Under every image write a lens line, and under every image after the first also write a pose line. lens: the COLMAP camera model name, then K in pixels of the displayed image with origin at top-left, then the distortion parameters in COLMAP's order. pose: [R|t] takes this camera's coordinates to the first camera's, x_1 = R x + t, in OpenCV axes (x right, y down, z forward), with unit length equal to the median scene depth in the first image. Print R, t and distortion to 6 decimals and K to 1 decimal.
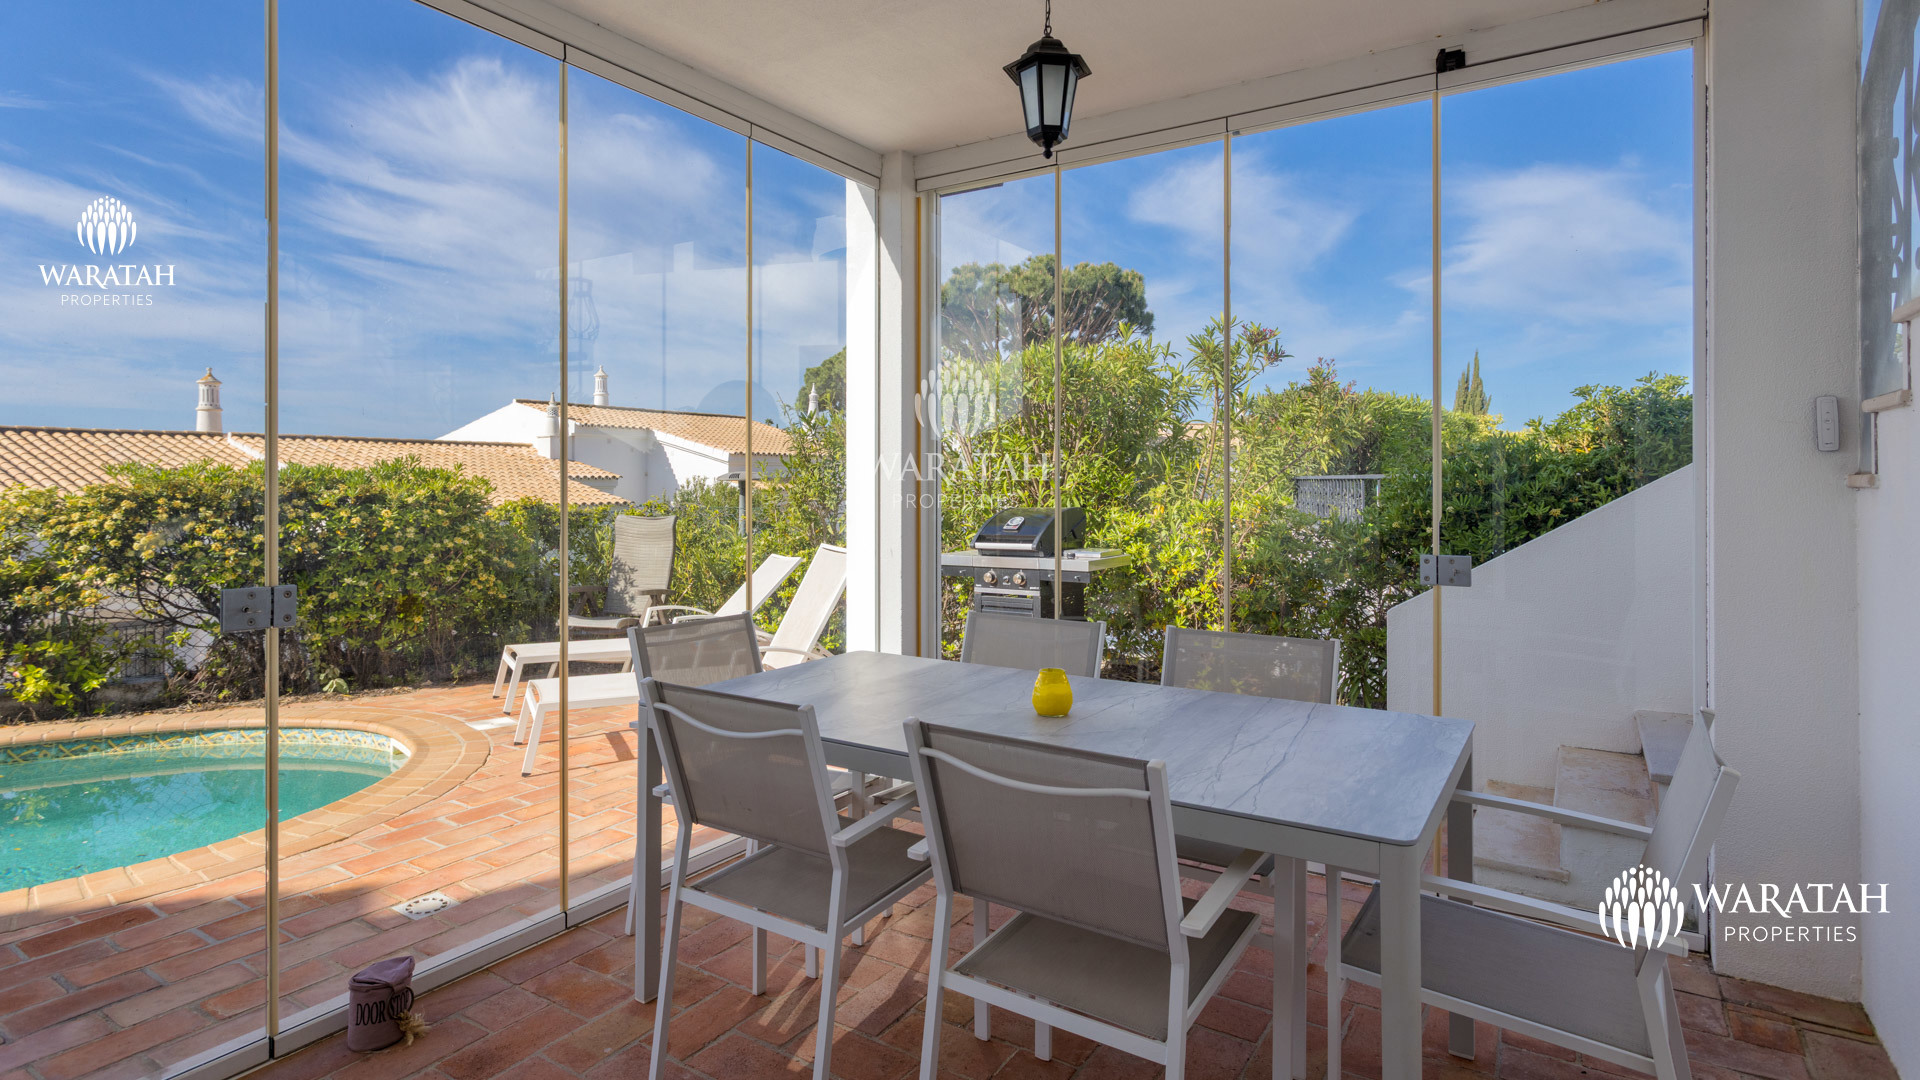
lens RADIAL K [[972.3, 0, 958.0], [0, 972.3, 479.6], [0, 0, 1]] dist [-0.001543, -0.000265]
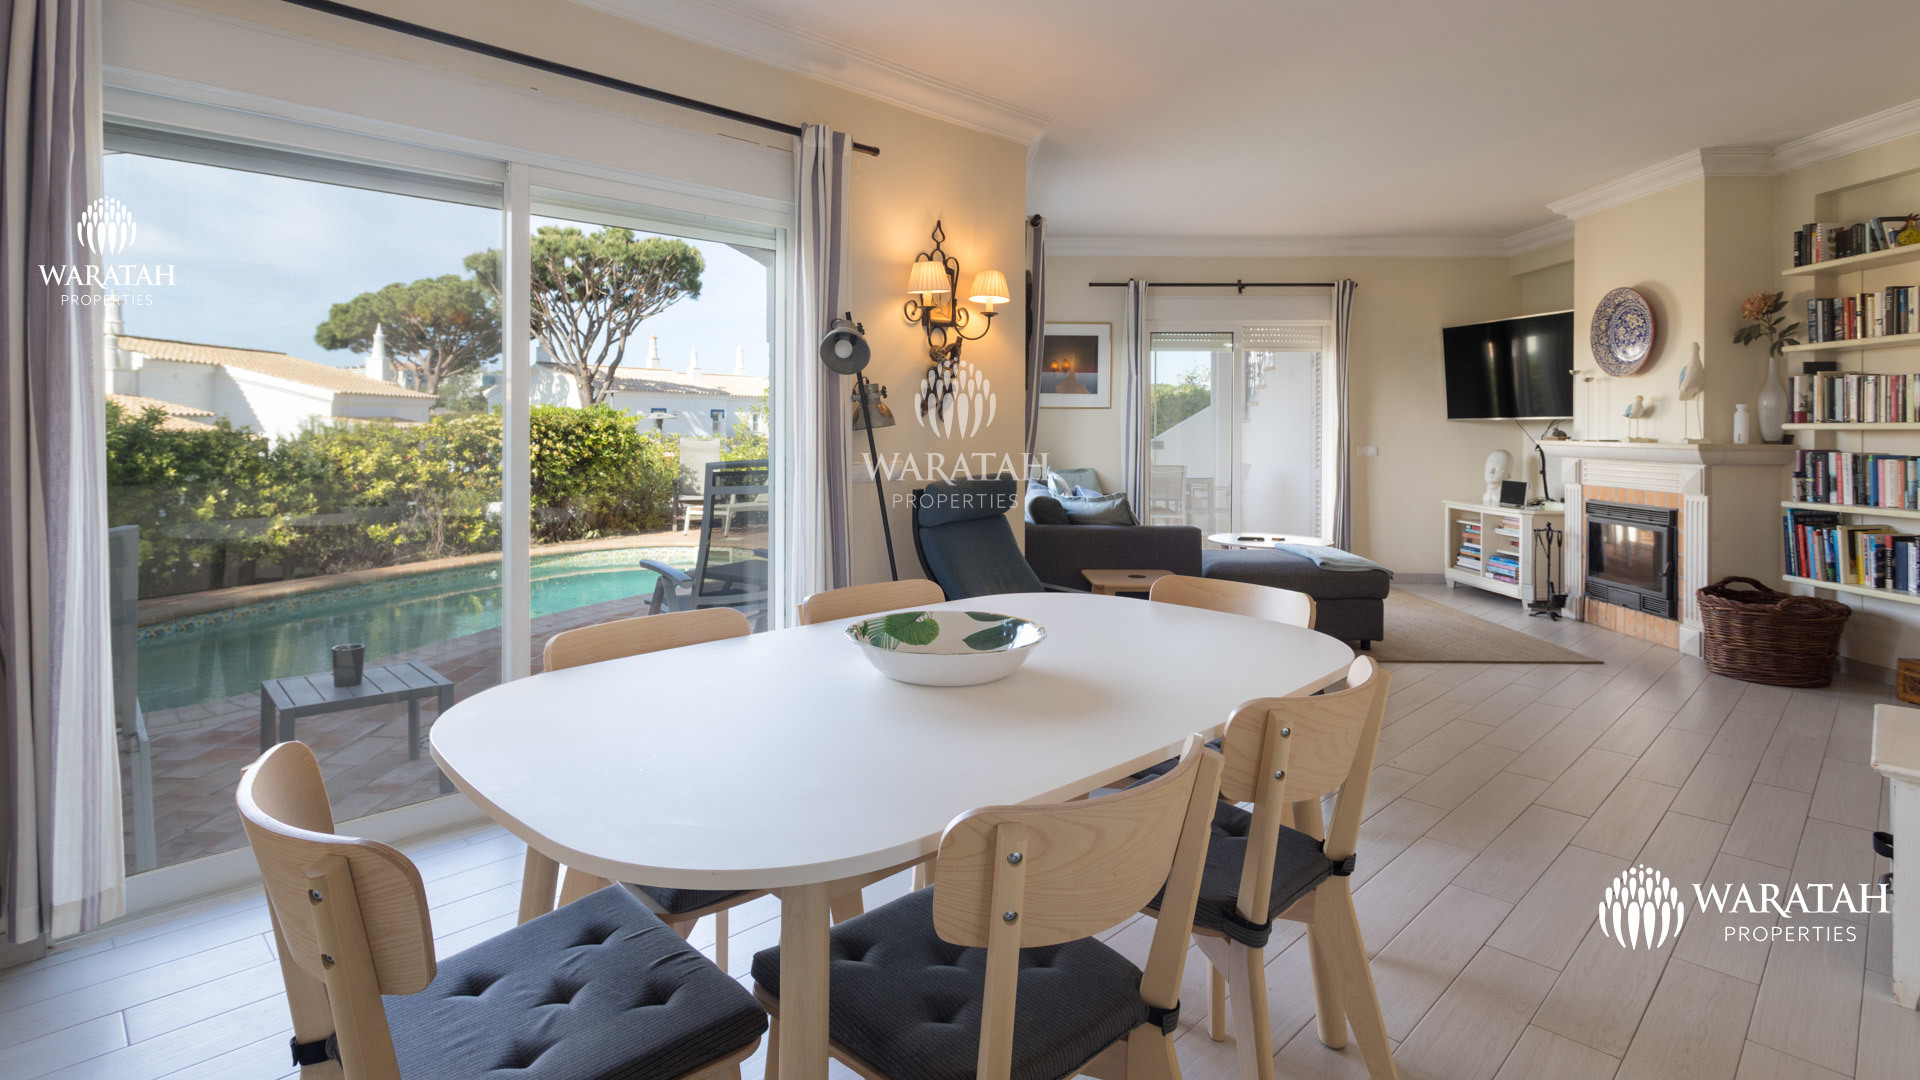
lens RADIAL K [[898.9, 0, 957.1], [0, 898.9, 429.7], [0, 0, 1]] dist [0.001044, -0.000085]
pose [[0.841285, 0.001760, 0.540589, -0.195407], [-0.005945, 0.999964, 0.005997, 0.002309], [-0.540559, -0.008259, 0.841266, -0.143010]]
